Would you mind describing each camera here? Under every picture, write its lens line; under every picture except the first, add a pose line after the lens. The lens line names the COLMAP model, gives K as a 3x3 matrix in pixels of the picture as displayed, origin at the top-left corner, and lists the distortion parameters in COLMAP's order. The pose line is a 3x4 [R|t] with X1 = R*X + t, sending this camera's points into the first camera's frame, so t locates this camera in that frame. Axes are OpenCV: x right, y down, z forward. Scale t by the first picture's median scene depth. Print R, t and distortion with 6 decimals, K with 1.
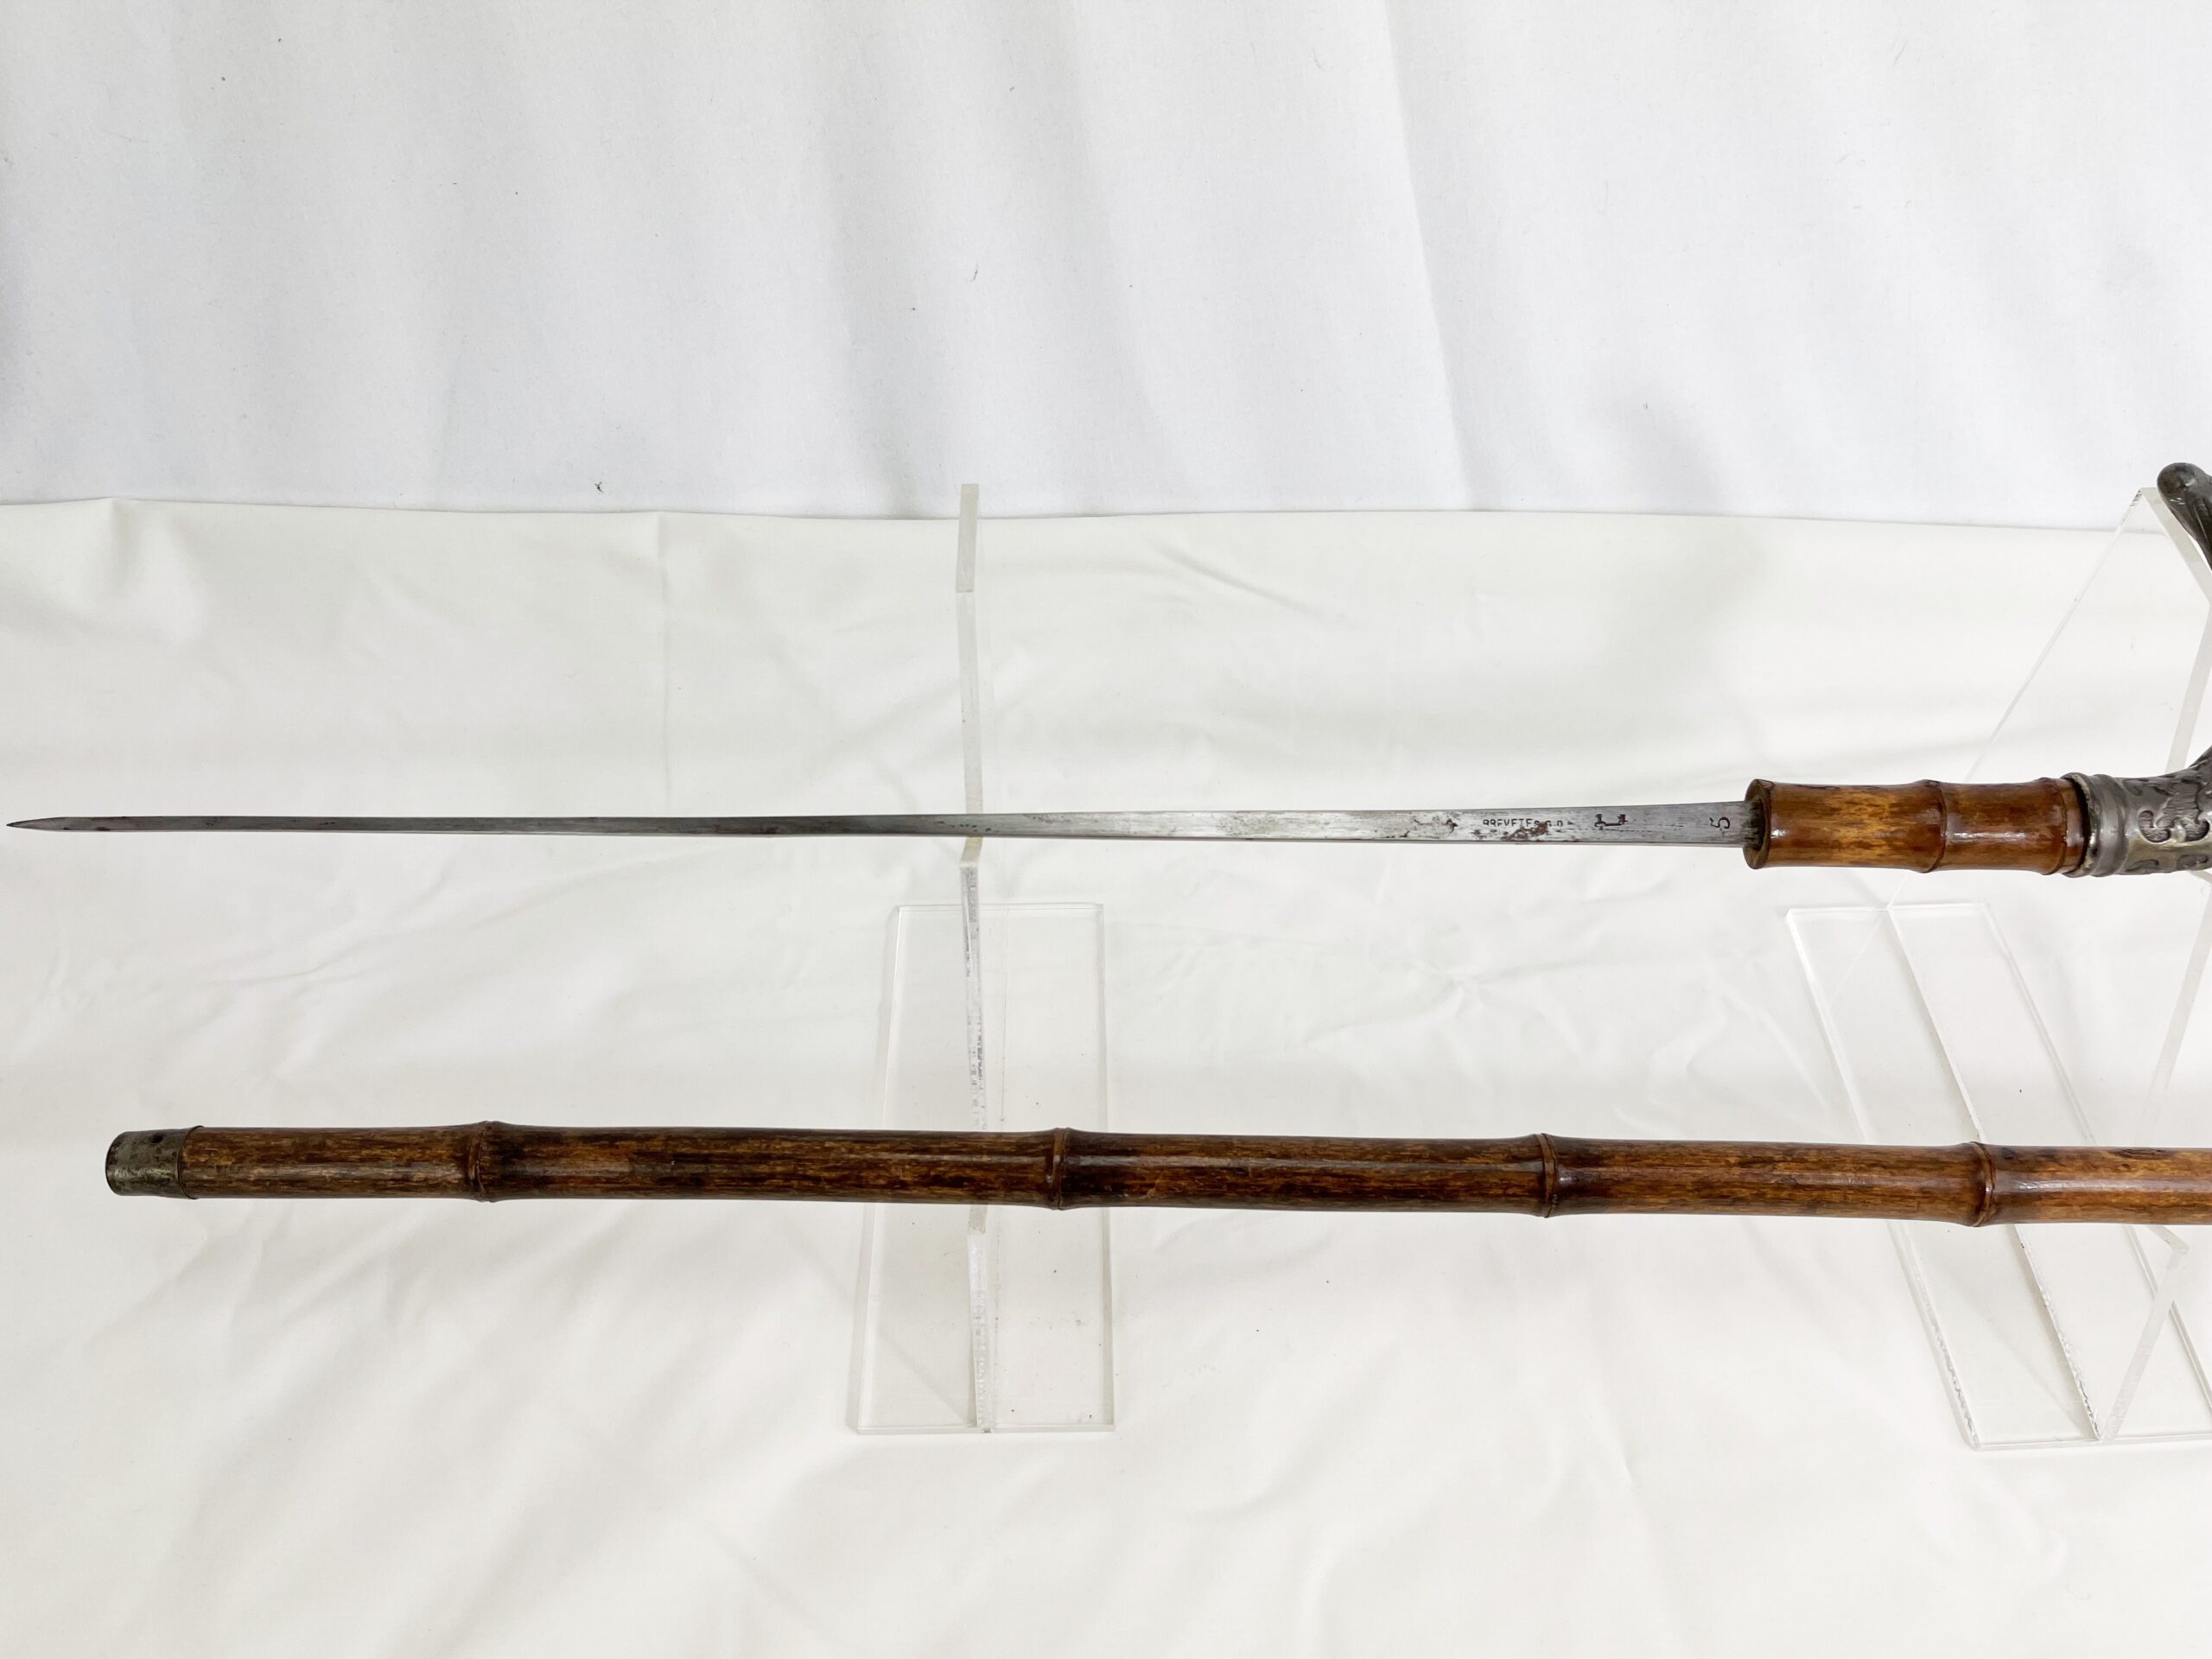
lens RADIAL K [[1658.6, 0, 1106.0], [0, 1658.6, 829.5], [0, 0, 1]] dist [0.045048, -0.048258]
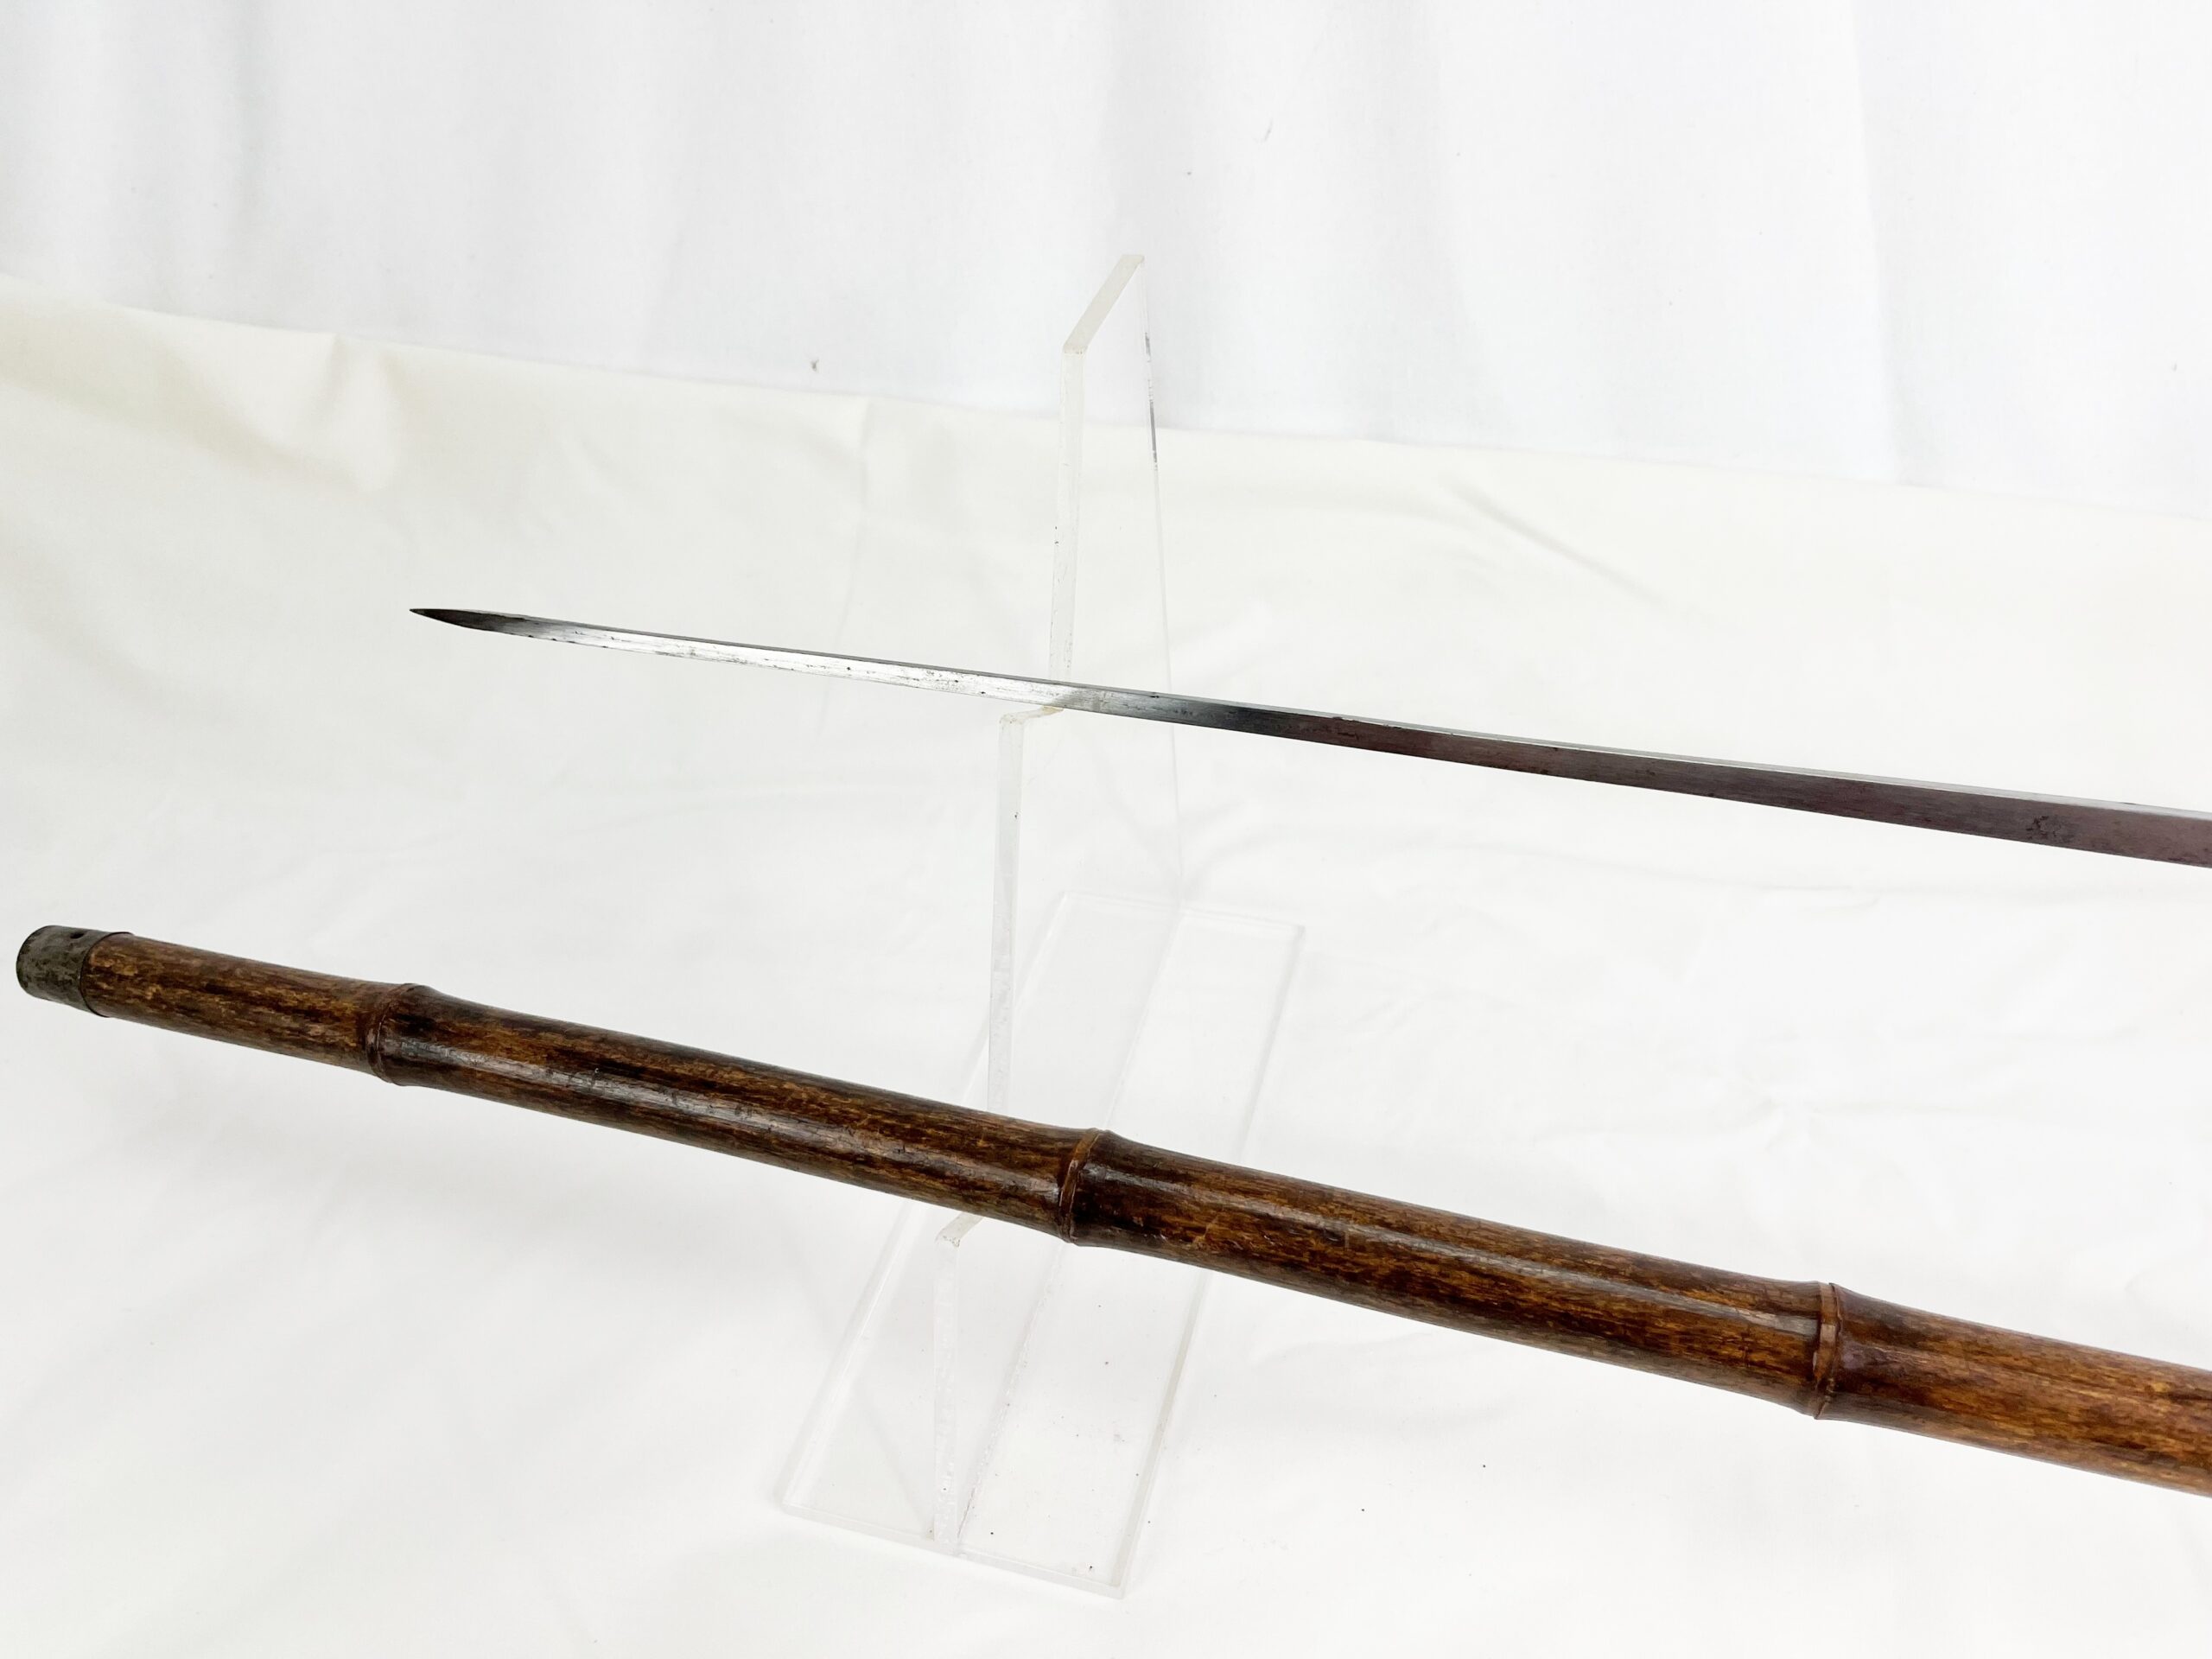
lens RADIAL K [[1690.4, 0, 1106.0], [0, 1690.4, 829.5], [0, 0, 1]] dist [0.036373, -0.055760]
pose [[0.952636, 0.140866, -0.269520, 0.153938], [-0.173558, 0.979583, -0.101468, 0.129914], [0.249723, 0.143439, 0.957634, 0.300611]]
